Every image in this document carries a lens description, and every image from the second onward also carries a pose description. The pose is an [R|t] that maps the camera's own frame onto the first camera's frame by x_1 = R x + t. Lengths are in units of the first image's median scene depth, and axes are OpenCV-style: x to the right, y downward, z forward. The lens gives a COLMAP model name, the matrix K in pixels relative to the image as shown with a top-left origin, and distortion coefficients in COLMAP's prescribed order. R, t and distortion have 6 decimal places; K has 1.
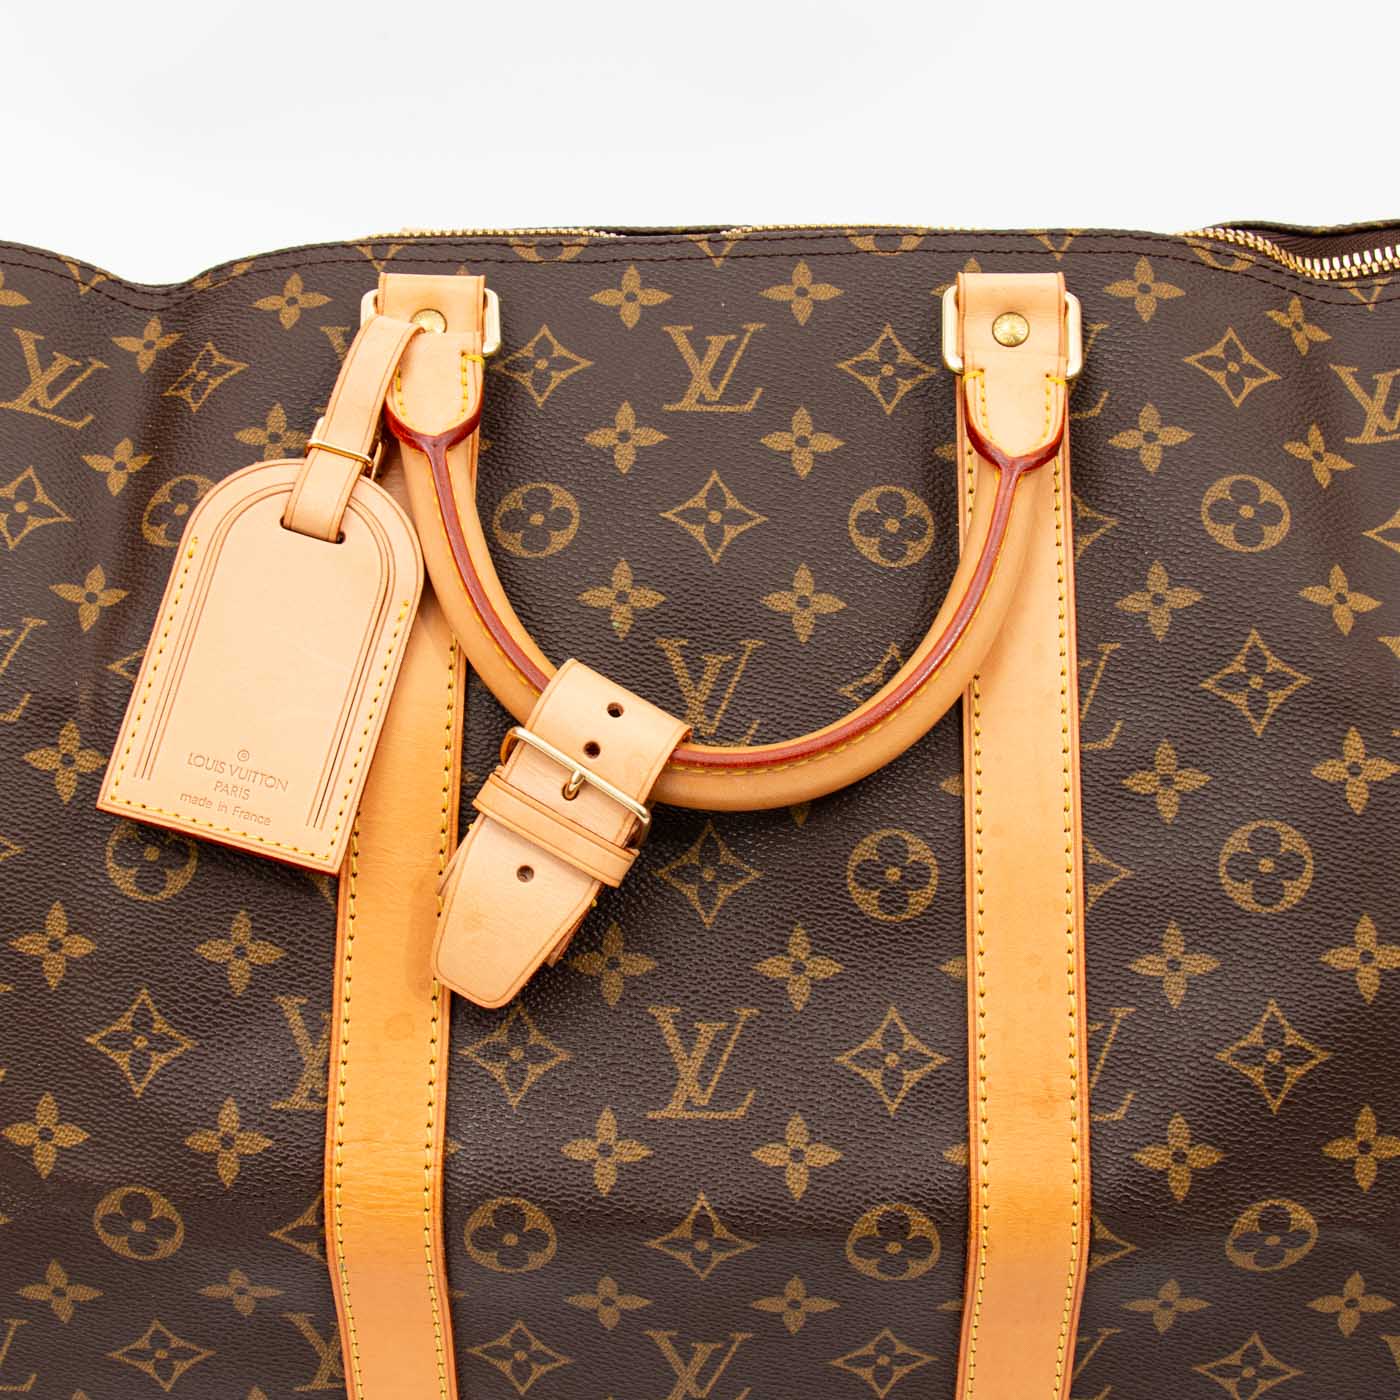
lens RADIAL K [[2484.3, 0, 700.0], [0, 2484.3, 700.0], [0, 0, 1]] dist [-0.134377, 1.001745]
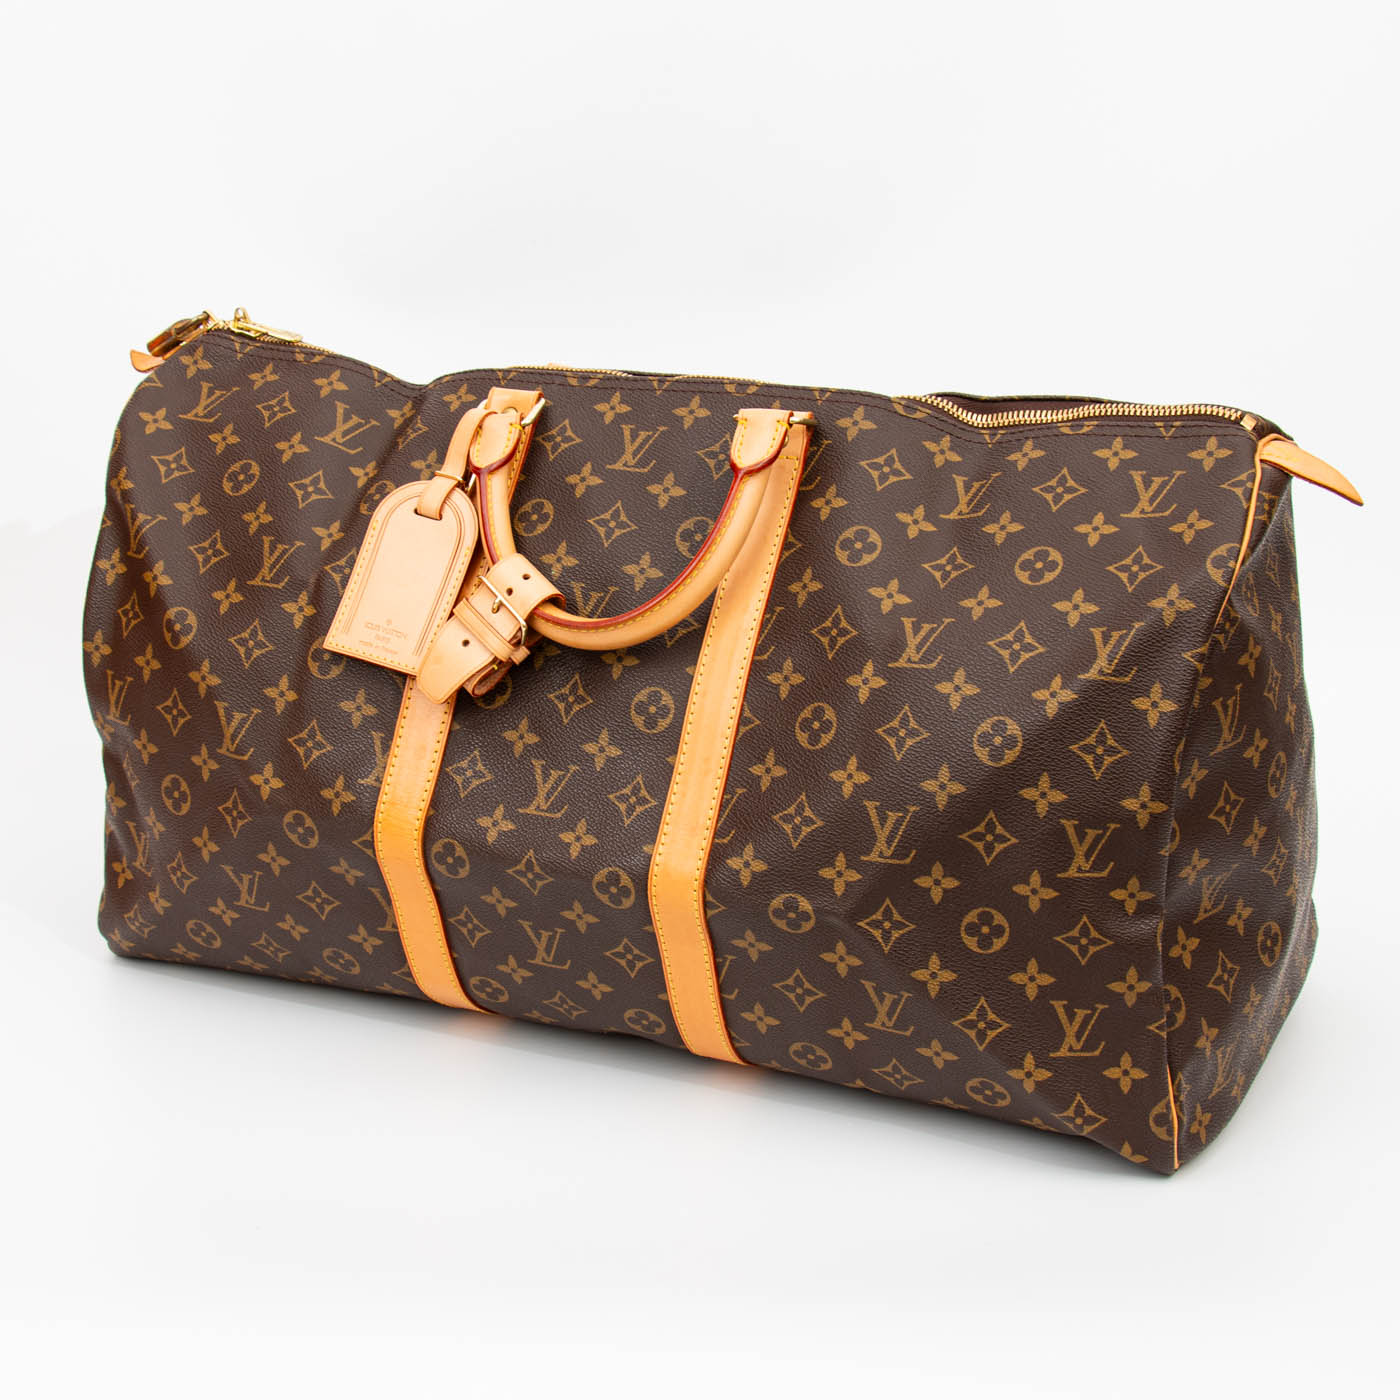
lens RADIAL K [[2484.3, 0, 700.0], [0, 2484.3, 700.0], [0, 0, 1]] dist [-0.134377, 1.001745]
pose [[0.917276, 0.116867, -0.380719, 0.870908], [-0.118683, 0.992754, 0.018792, 0.020746], [0.380156, 0.027948, 0.924500, -0.825644]]
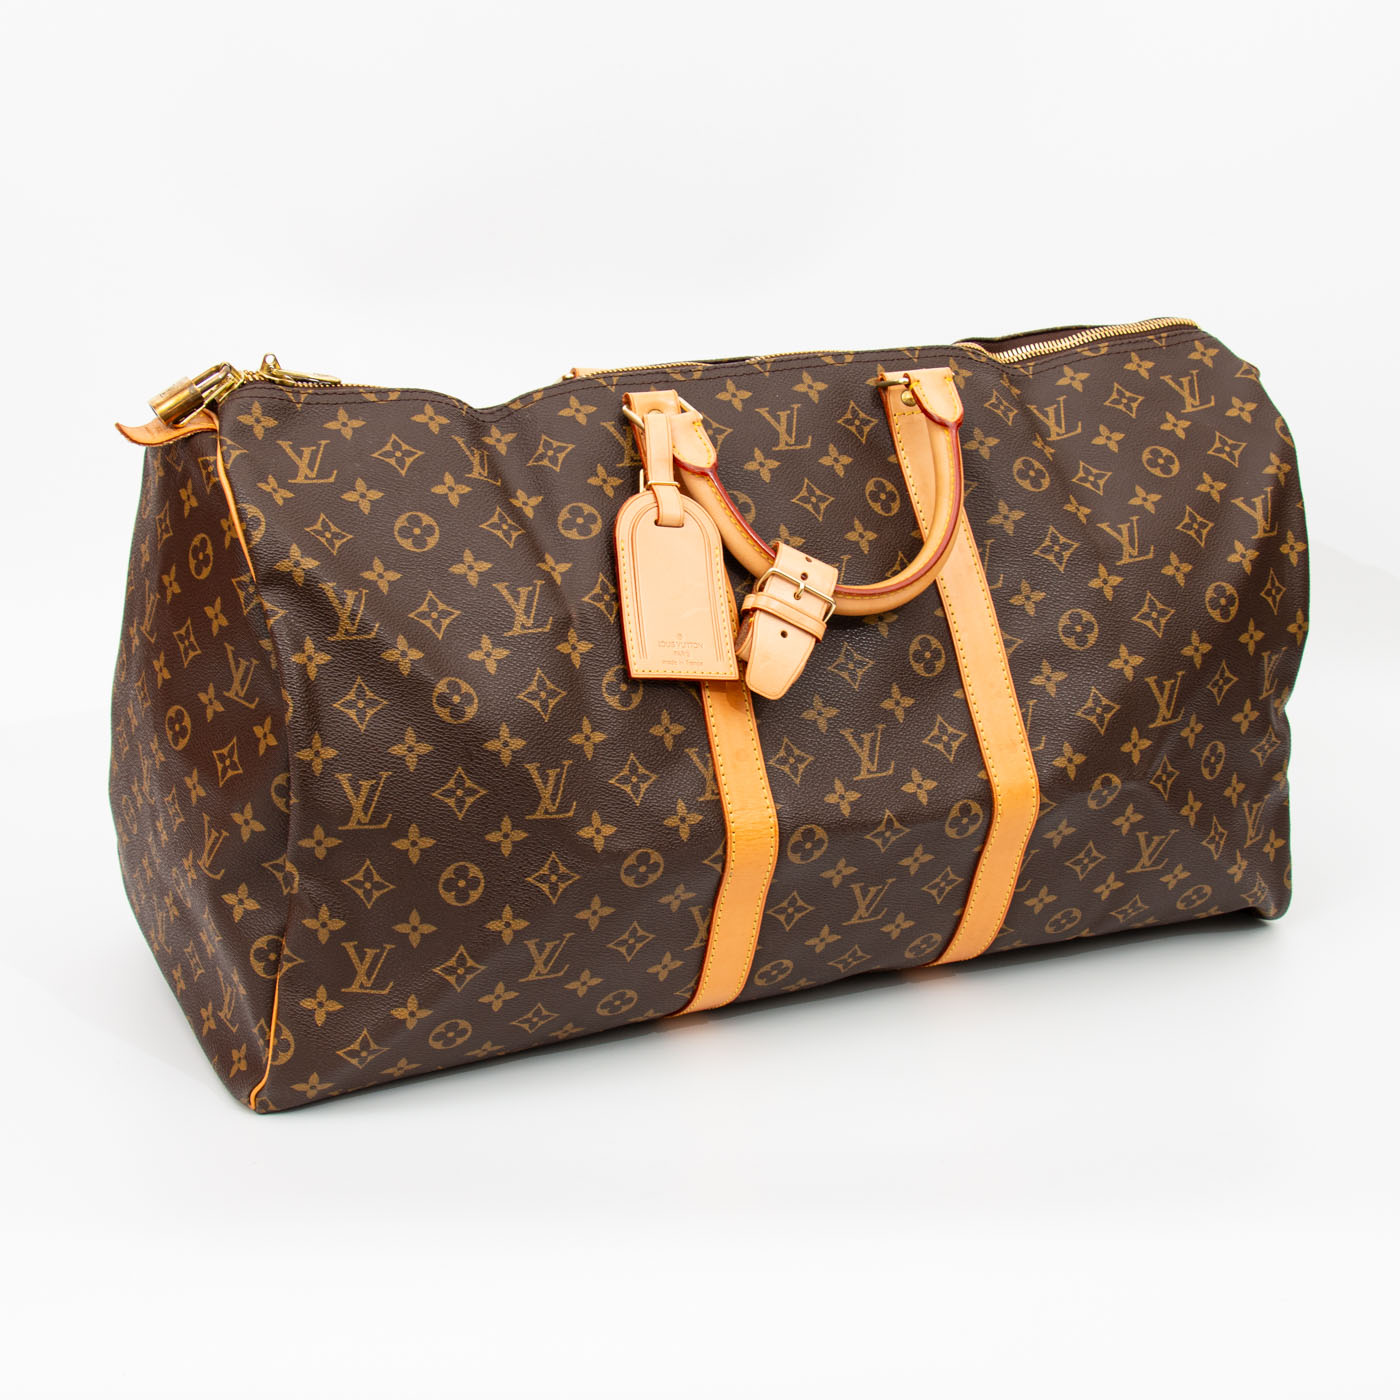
lens RADIAL K [[2484.3, 0, 700.0], [0, 2484.3, 700.0], [0, 0, 1]] dist [-0.134377, 1.001745]
pose [[0.891362, -0.128952, 0.434564, -1.039832], [0.129652, 0.991159, 0.028178, 0.022825], [-0.434356, 0.031225, 0.900200, -0.851263]]
